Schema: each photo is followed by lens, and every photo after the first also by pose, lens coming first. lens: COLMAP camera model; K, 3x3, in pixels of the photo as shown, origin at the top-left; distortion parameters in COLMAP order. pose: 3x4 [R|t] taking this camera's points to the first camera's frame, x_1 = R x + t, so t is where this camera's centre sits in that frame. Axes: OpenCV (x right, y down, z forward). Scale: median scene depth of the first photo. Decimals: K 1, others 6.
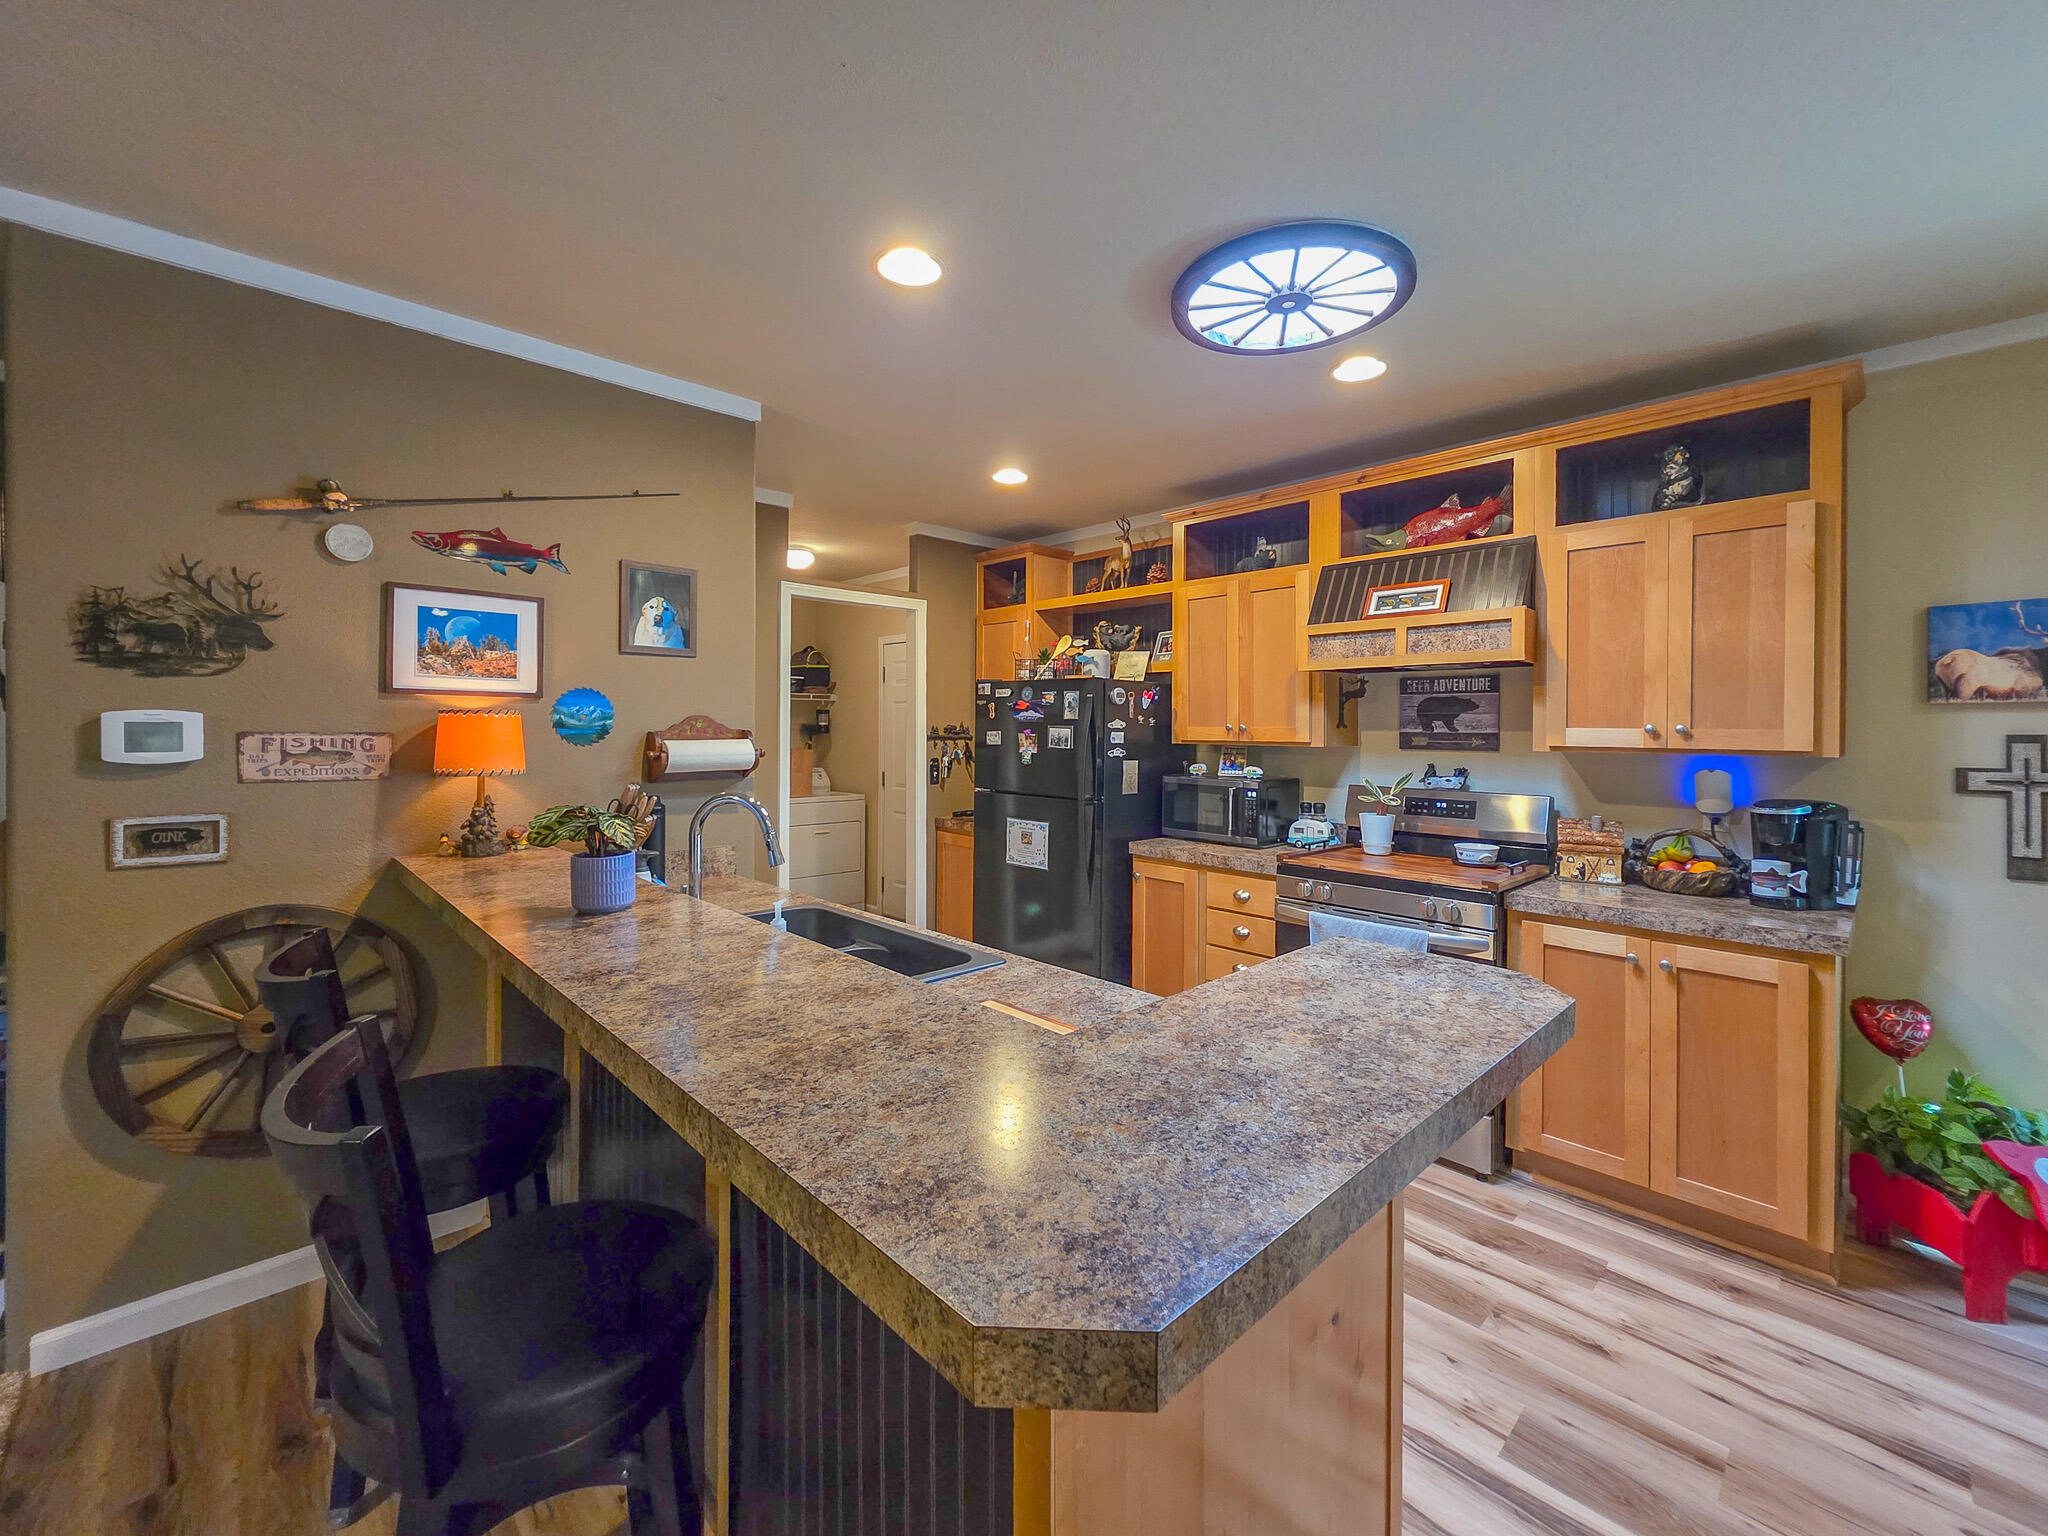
lens RADIAL K [[848.8, 0, 1019.5], [0, 848.8, 735.1], [0, 0, 1]] dist [0.000847, -0.001034]
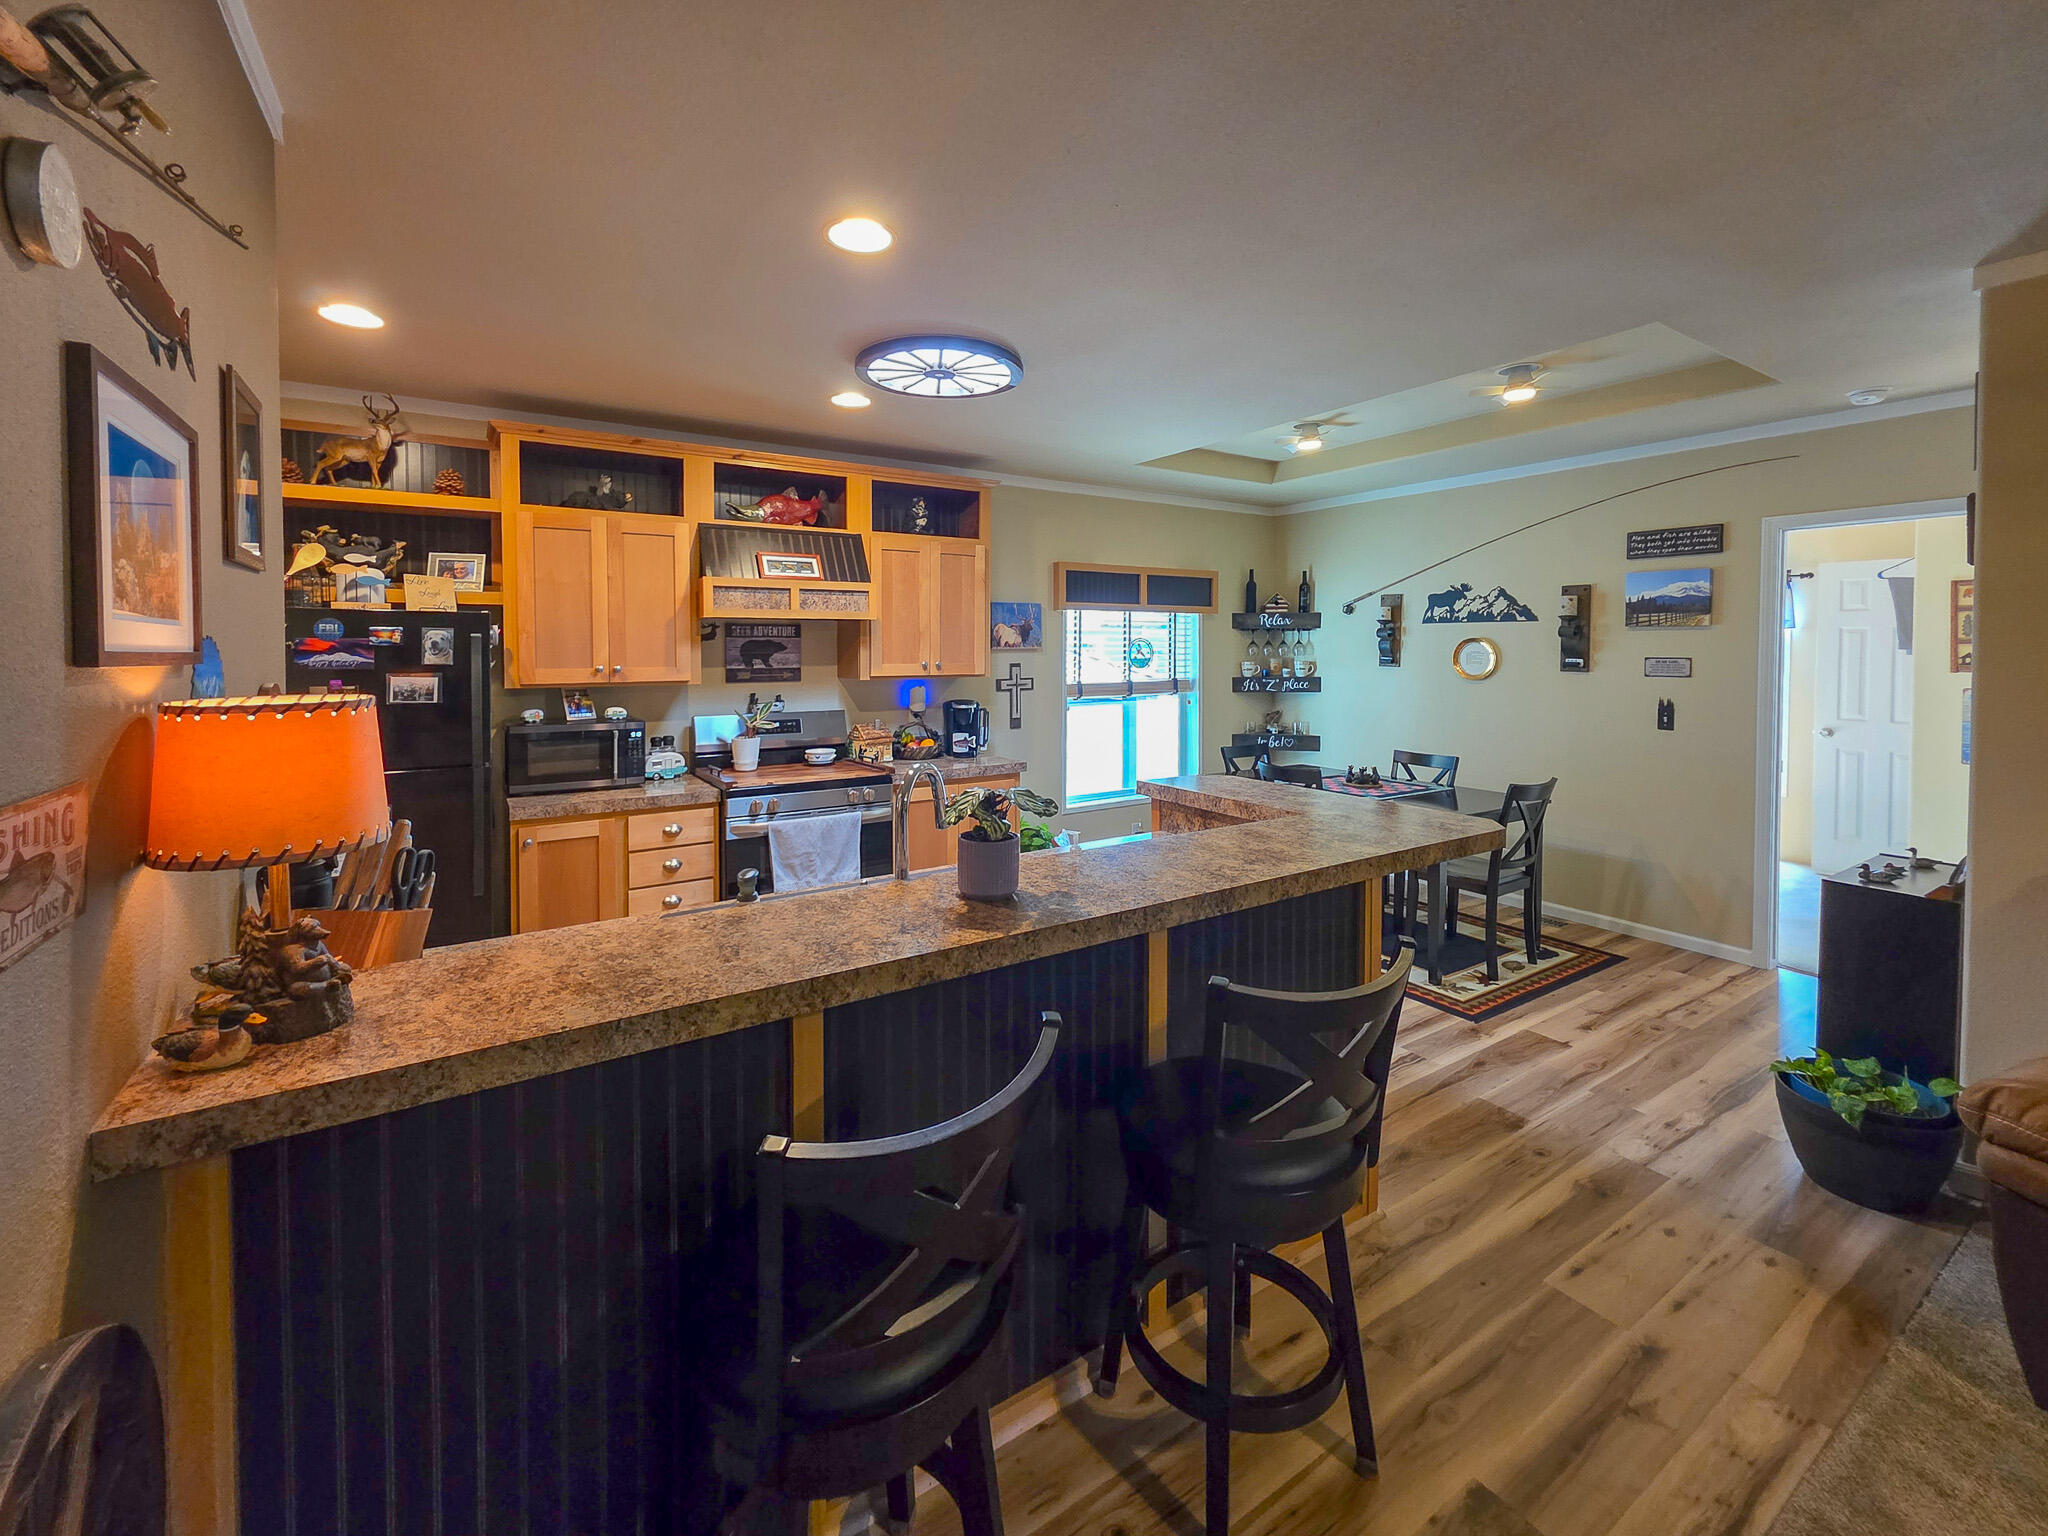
lens RADIAL K [[848.8, 0, 1054.9], [0, 848.8, 670.4], [0, 0, 1]] dist [0.000847, -0.001034]
pose [[0.160762, -0.034307, 0.986397, -0.909614], [0.010926, 0.999396, 0.032979, -0.049023], [-0.986933, 0.005475, 0.161040, 0.493053]]
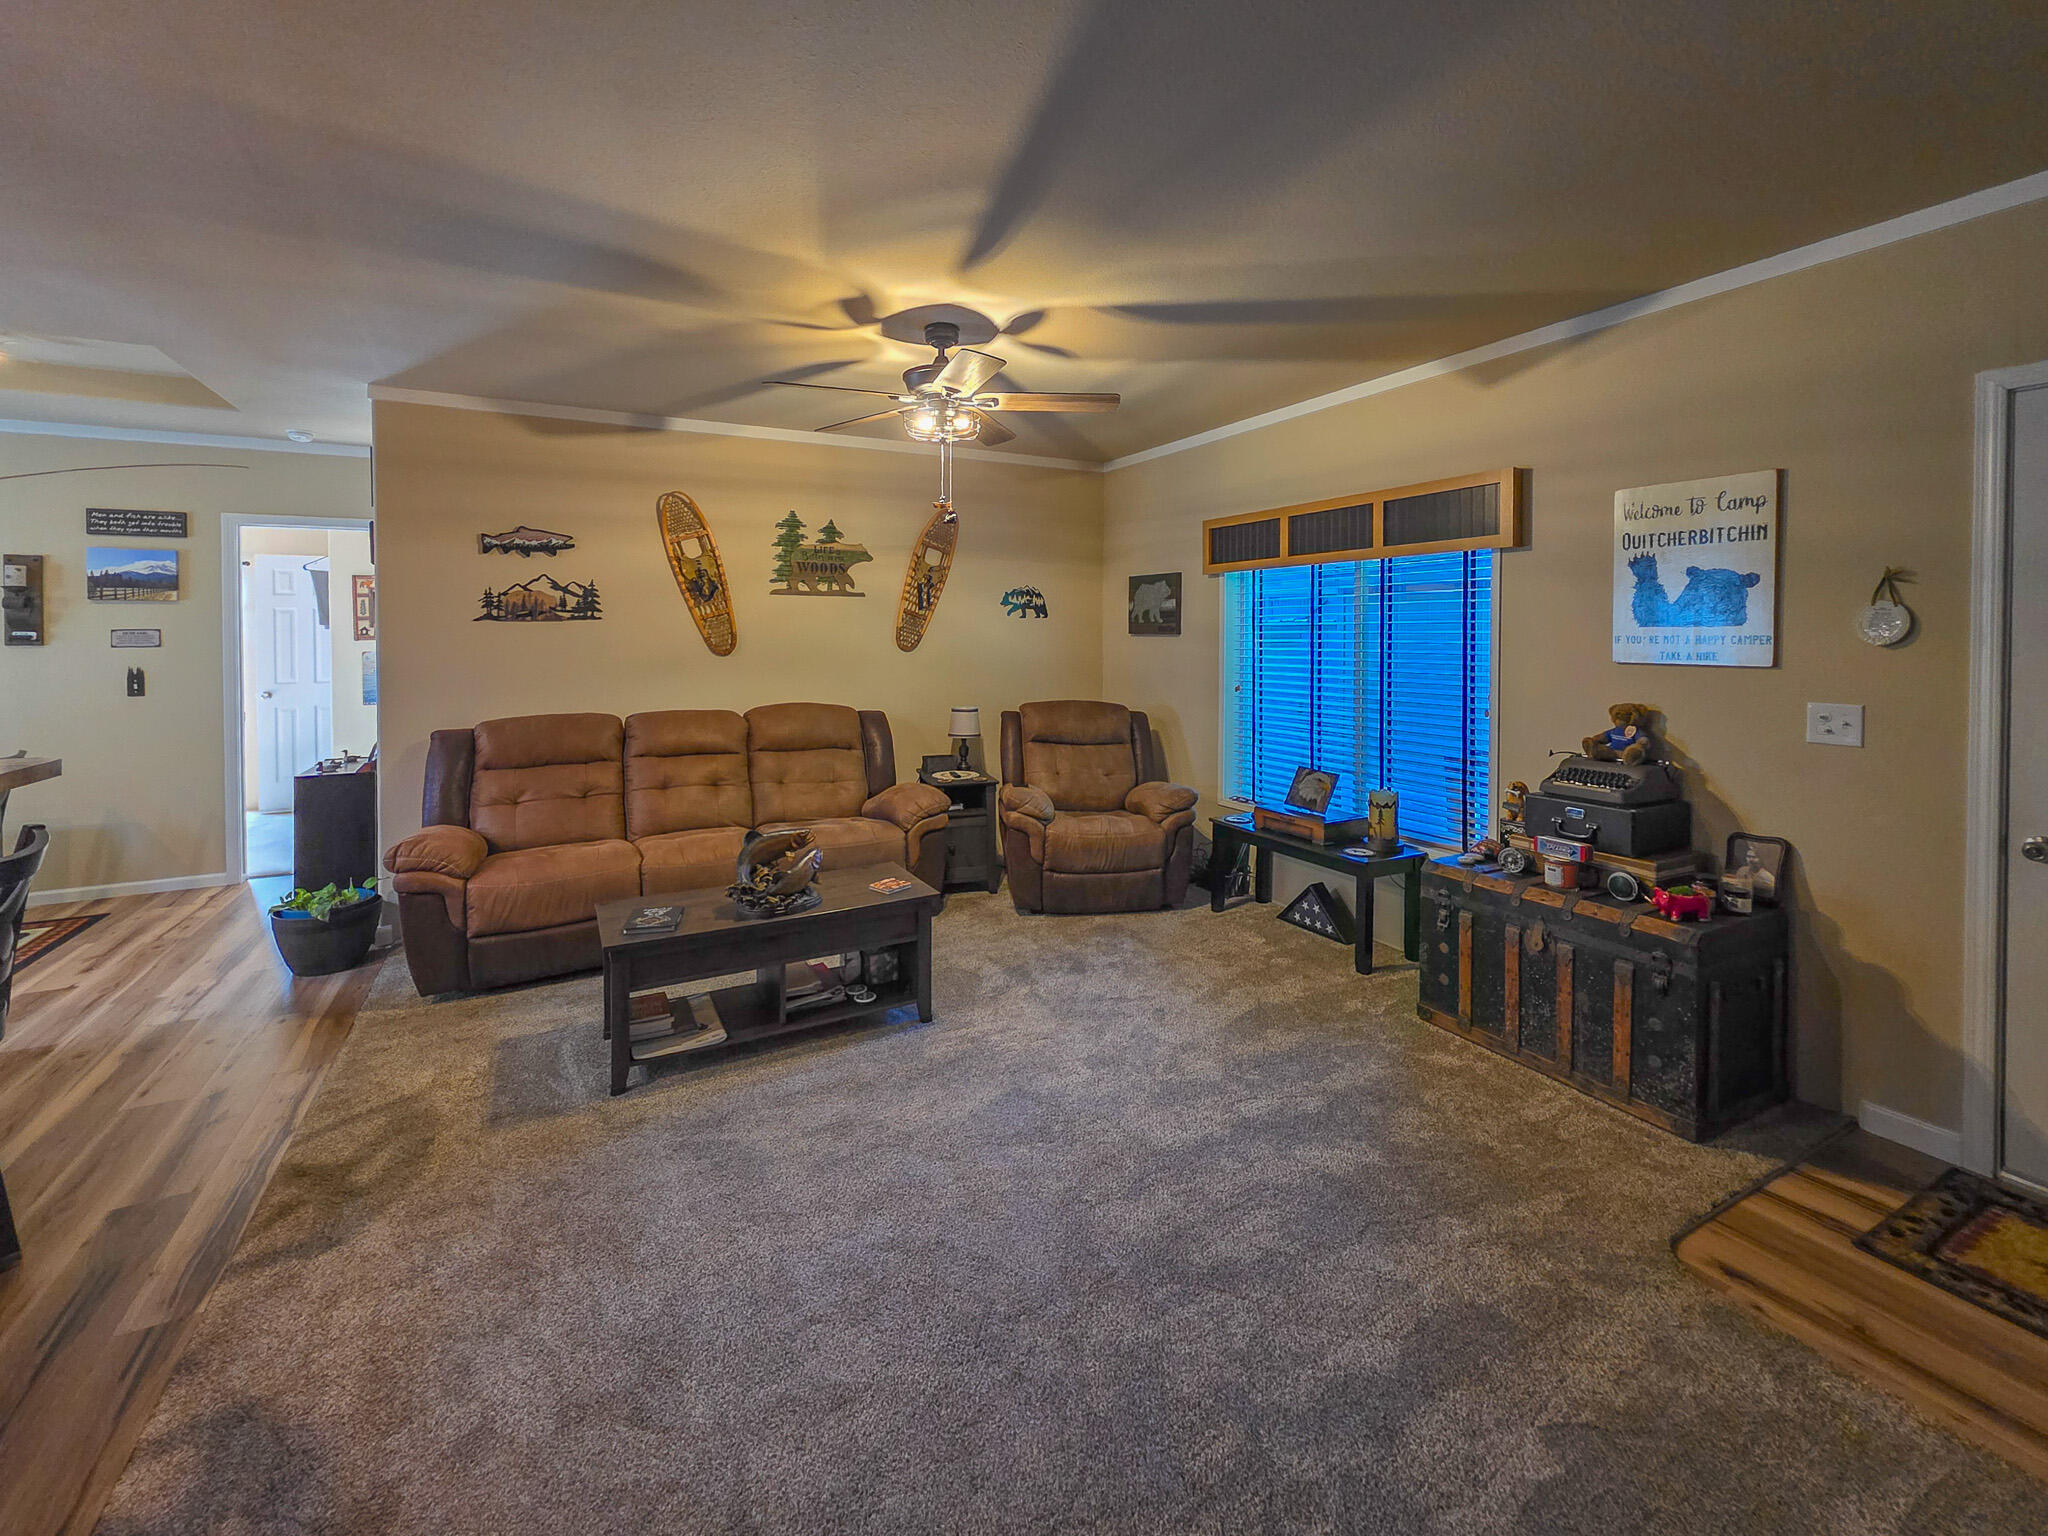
lens RADIAL K [[848.8, 0, 965.9], [0, 848.8, 638.2], [0, 0, 1]] dist [0.000847, -0.001034]
pose [[-0.959997, -0.003846, 0.279985, -1.293959], [0.001976, 0.999788, 0.020511, -0.018439], [-0.280004, 0.020244, -0.959785, 0.831014]]
